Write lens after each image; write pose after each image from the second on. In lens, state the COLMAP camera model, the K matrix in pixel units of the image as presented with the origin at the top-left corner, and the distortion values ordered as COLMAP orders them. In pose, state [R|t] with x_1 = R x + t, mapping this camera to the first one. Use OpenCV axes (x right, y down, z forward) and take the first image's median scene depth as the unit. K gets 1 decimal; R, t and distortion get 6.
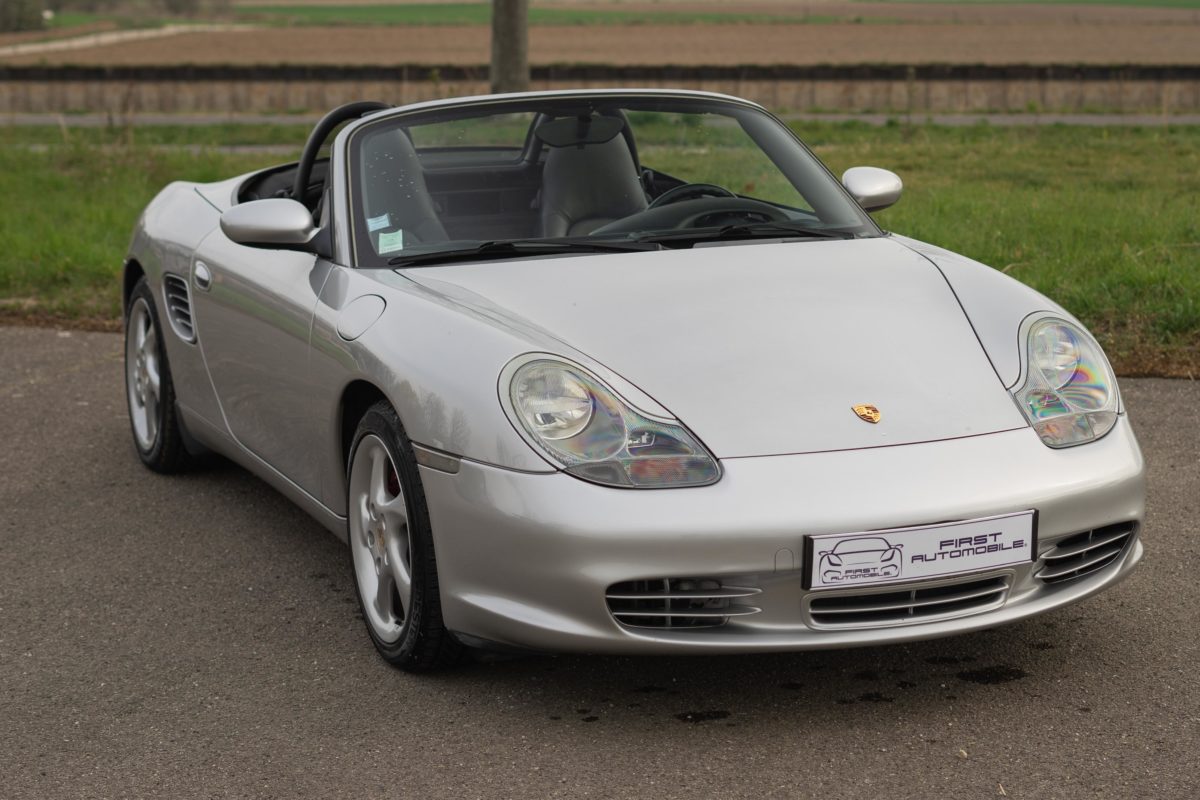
lens RADIAL K [[2452.7, 0, 600.0], [0, 2452.7, 400.0], [0, 0, 1]] dist [-0.151547, -0.154279]
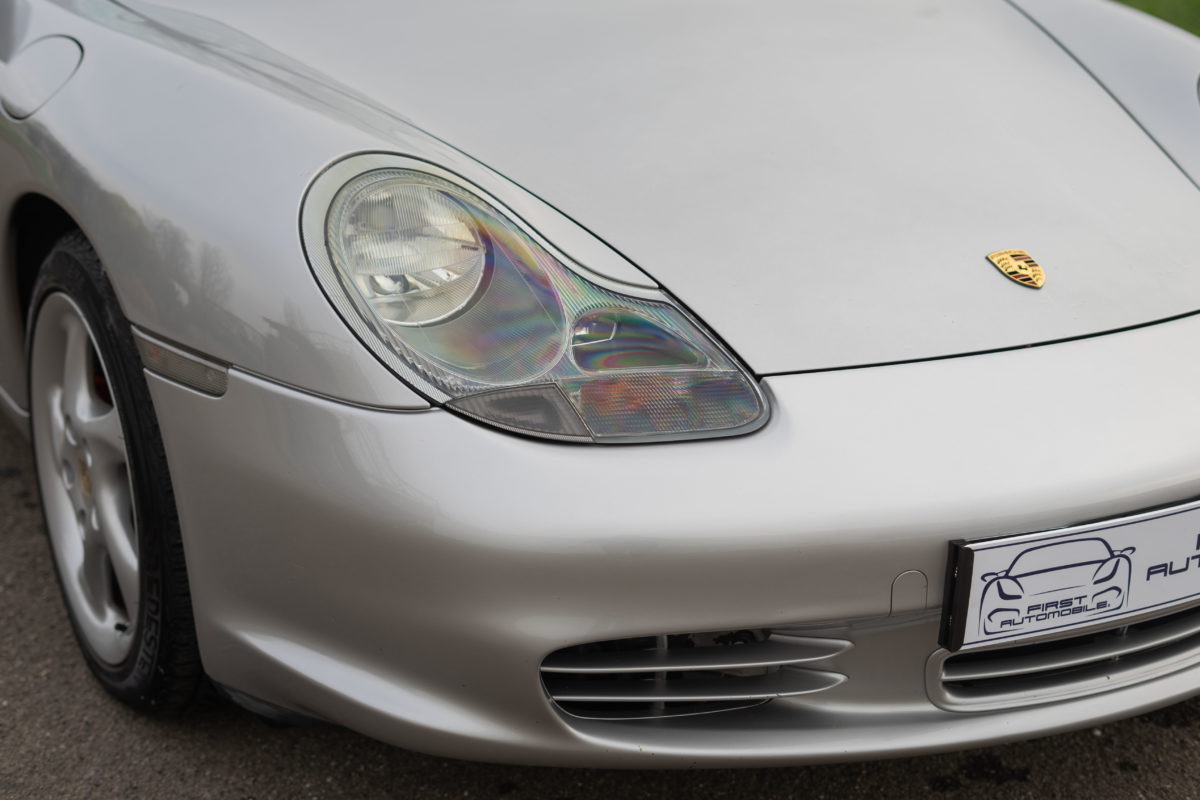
lens RADIAL K [[2071.6, 0, 596.9], [0, 2071.6, 344.3], [0, 0, 1]] dist [-0.050401, 0.008649]
pose [[0.992243, -0.018128, 0.122983, -0.034314], [0.004405, 0.993816, 0.110956, -0.027907], [-0.124234, -0.109553, 0.986187, 0.580696]]
